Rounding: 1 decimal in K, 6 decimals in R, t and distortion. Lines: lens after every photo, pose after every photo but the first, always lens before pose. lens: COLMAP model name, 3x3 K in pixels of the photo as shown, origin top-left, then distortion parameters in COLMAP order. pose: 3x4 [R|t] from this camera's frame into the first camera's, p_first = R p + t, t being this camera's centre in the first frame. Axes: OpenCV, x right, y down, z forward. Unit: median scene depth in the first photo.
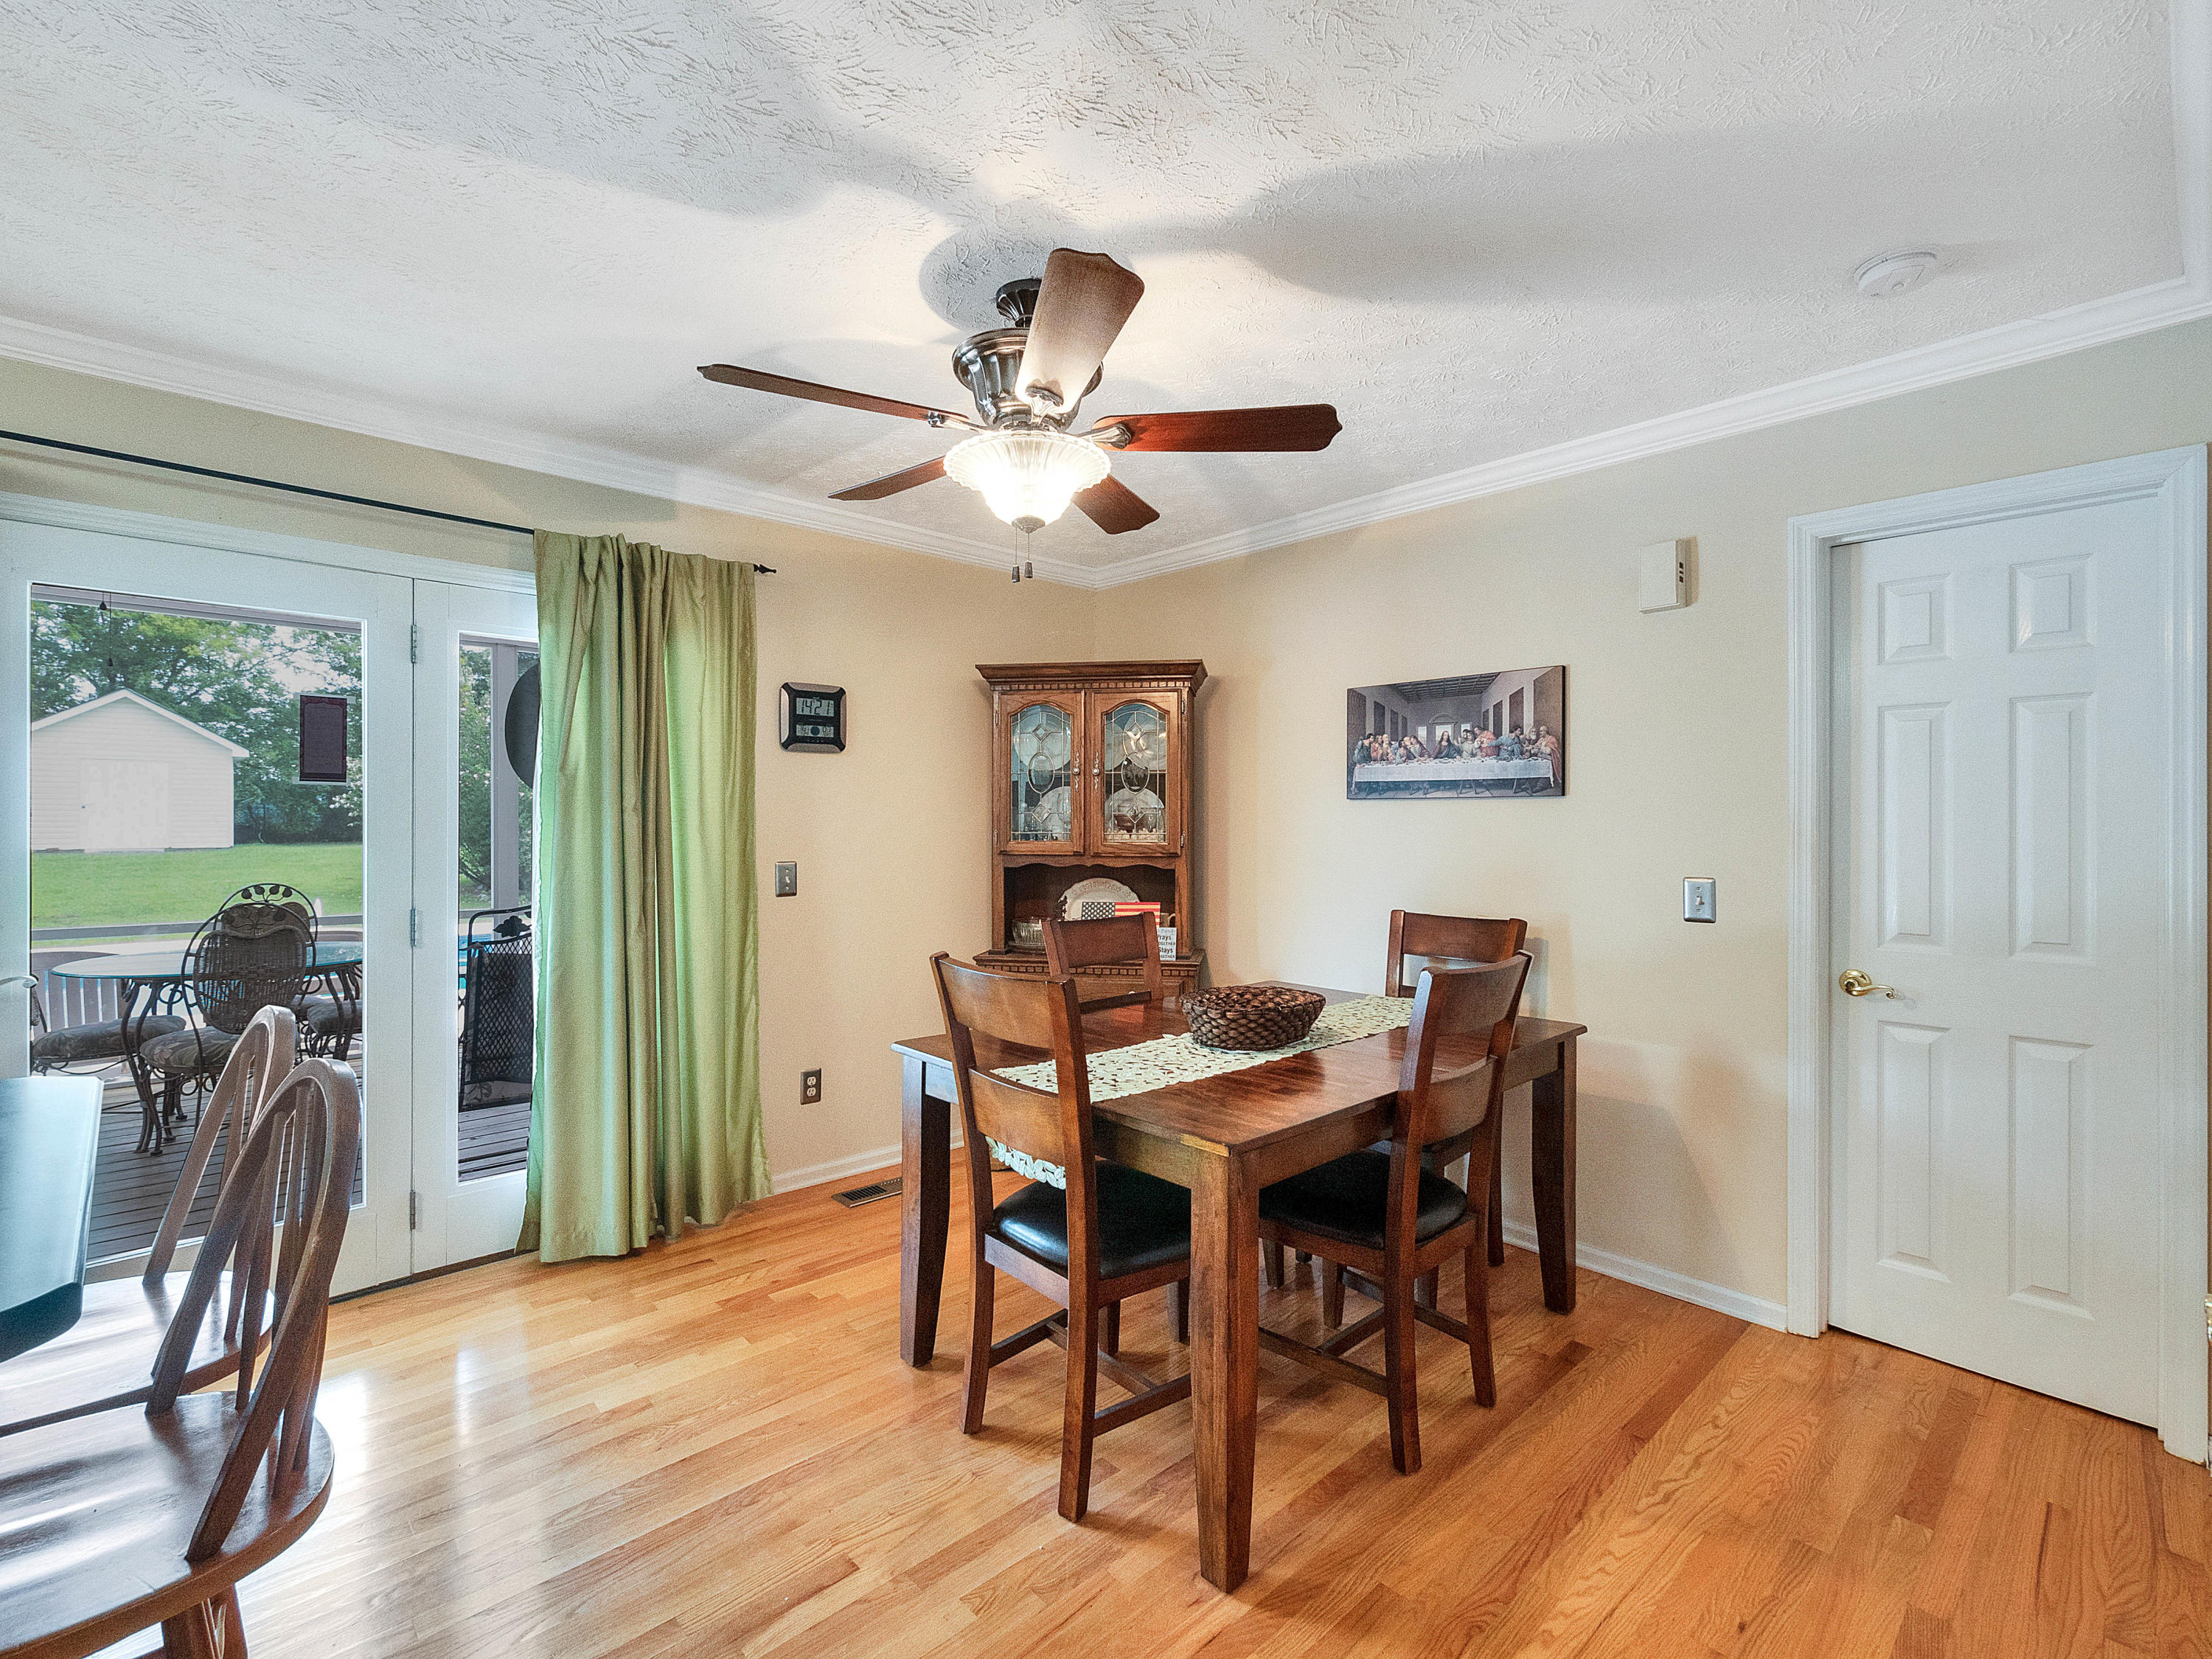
lens RADIAL K [[1004.1, 0, 1114.1], [0, 1004.1, 840.1], [0, 0, 1]] dist [-0.001321, -0.000690]
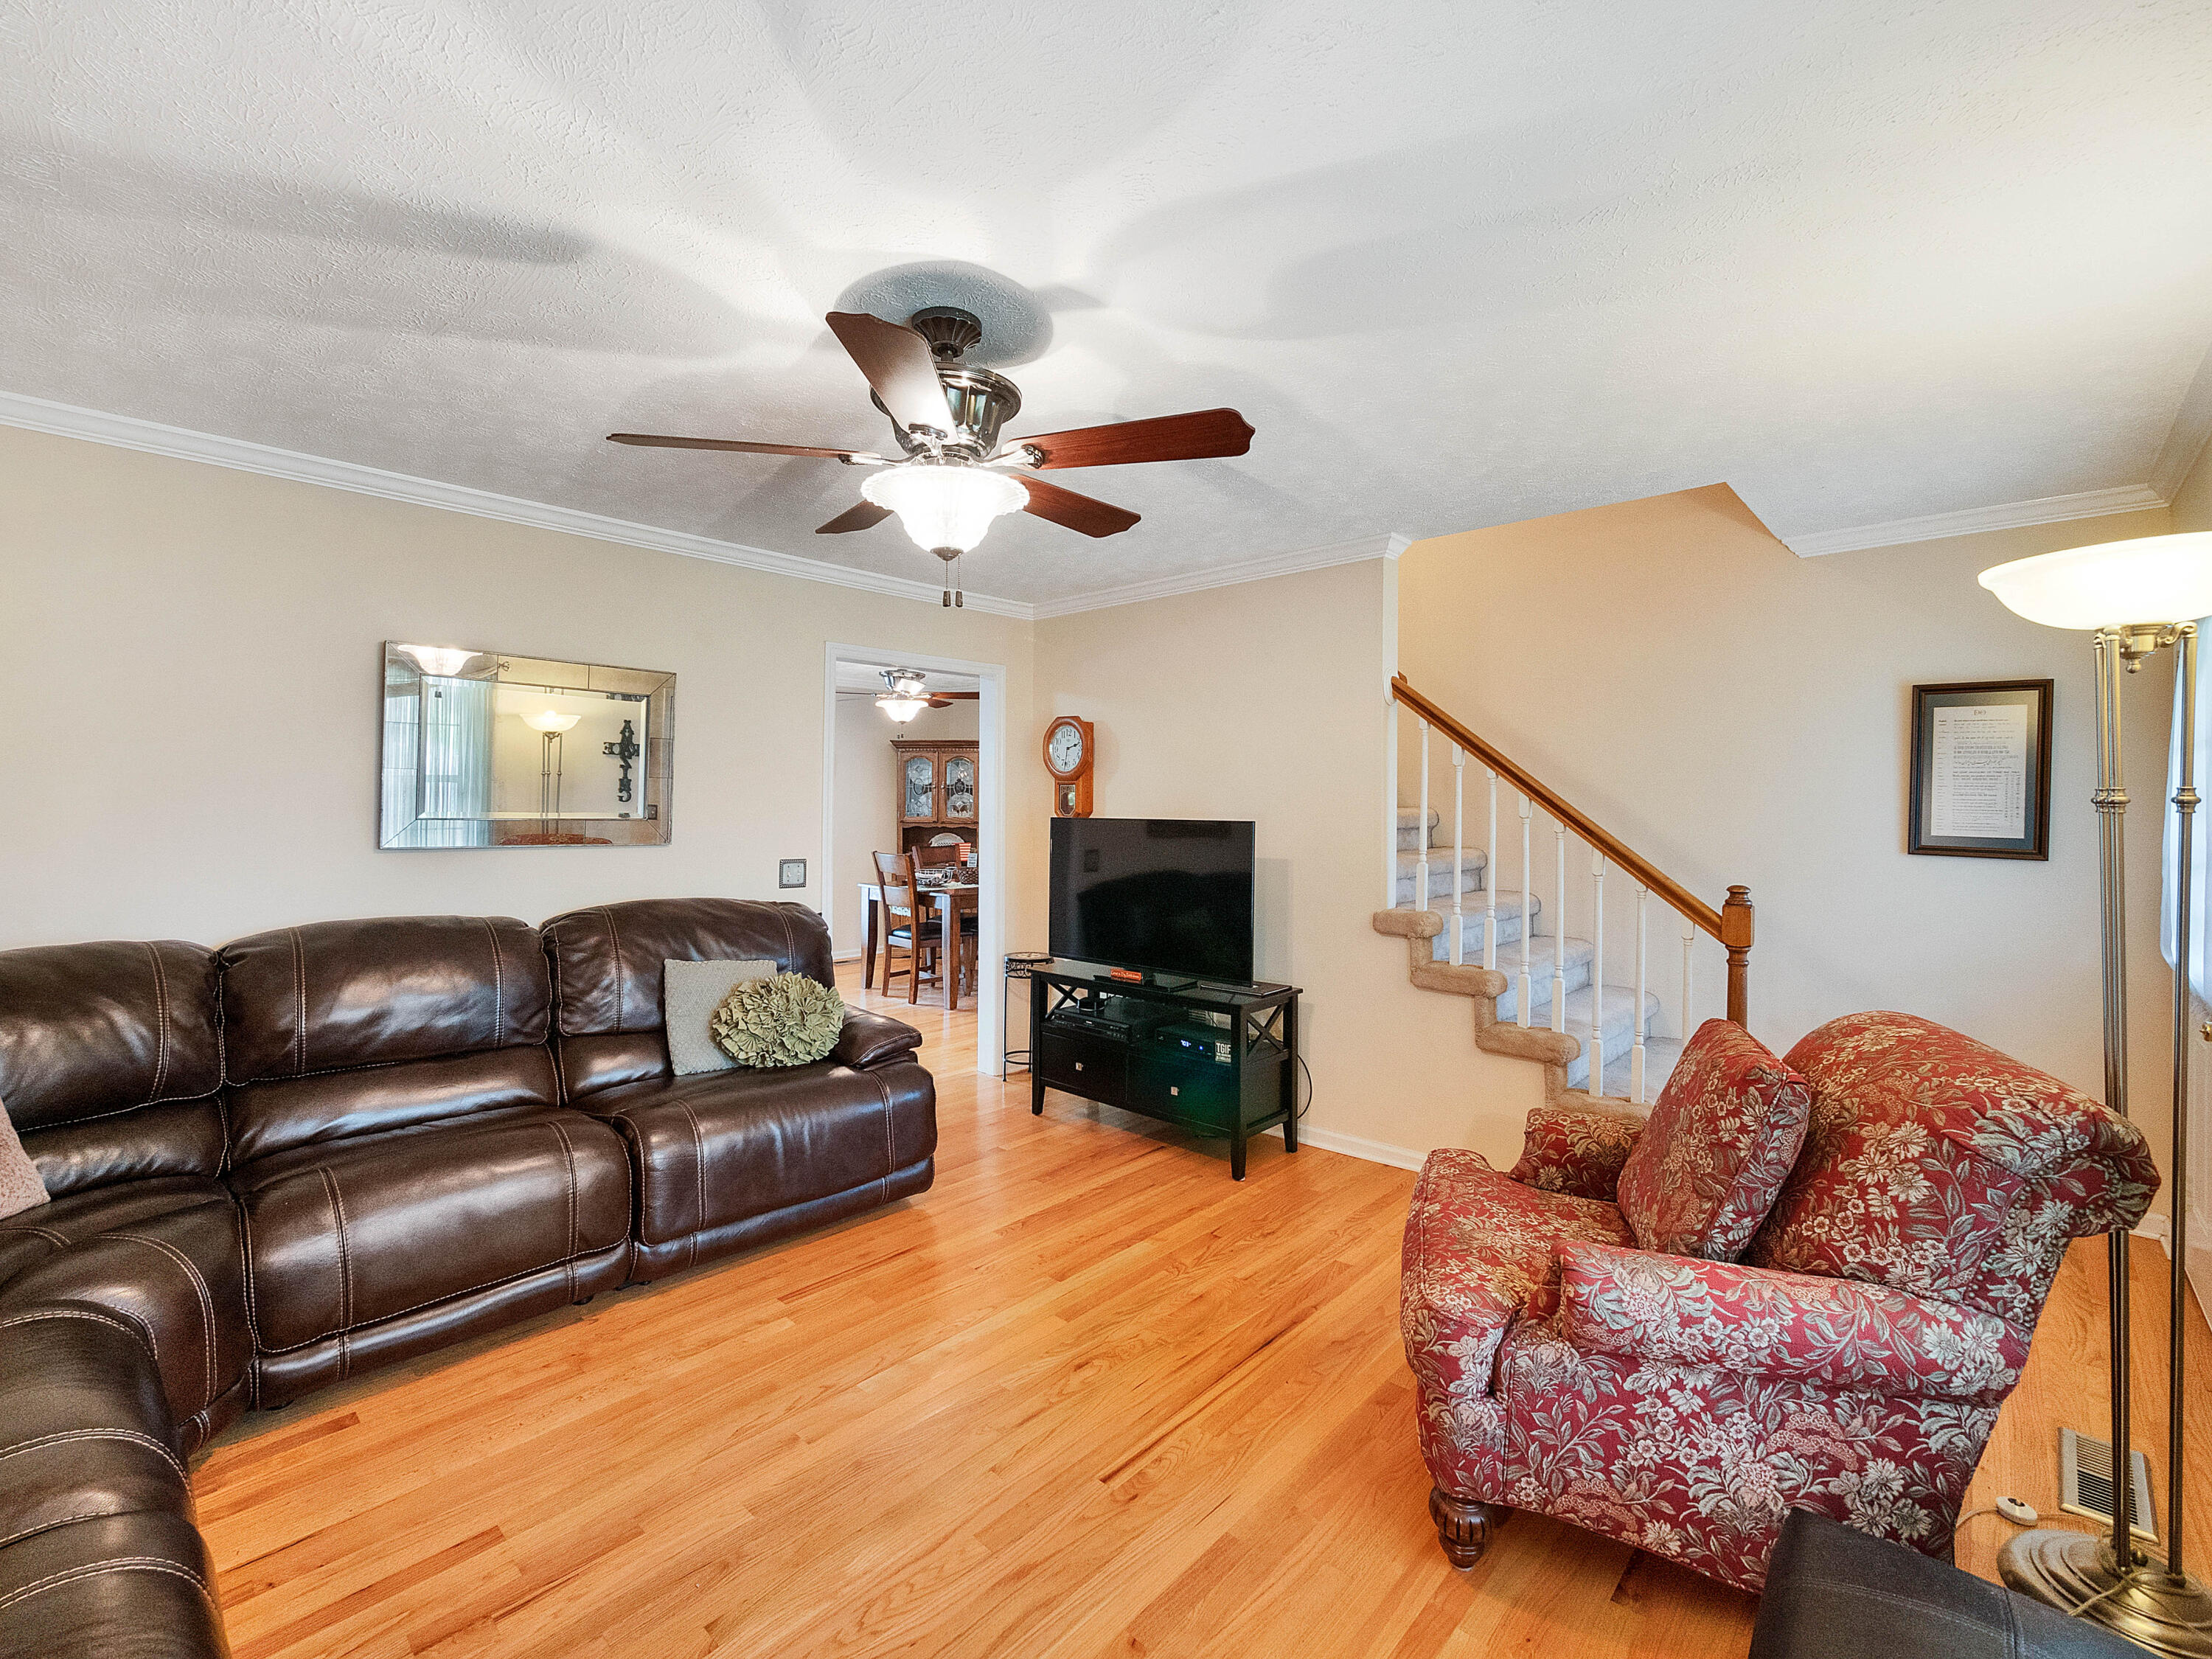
lens RADIAL K [[954.9, 0, 1106.9], [0, 954.9, 819.4], [0, 0, 1]] dist [-0.000580, 0.000272]
pose [[0.997553, 0.007061, 0.069552, 0.219102], [-0.007526, 0.999951, 0.006424, -0.009841], [-0.069504, -0.006932, 0.997558, -1.300876]]
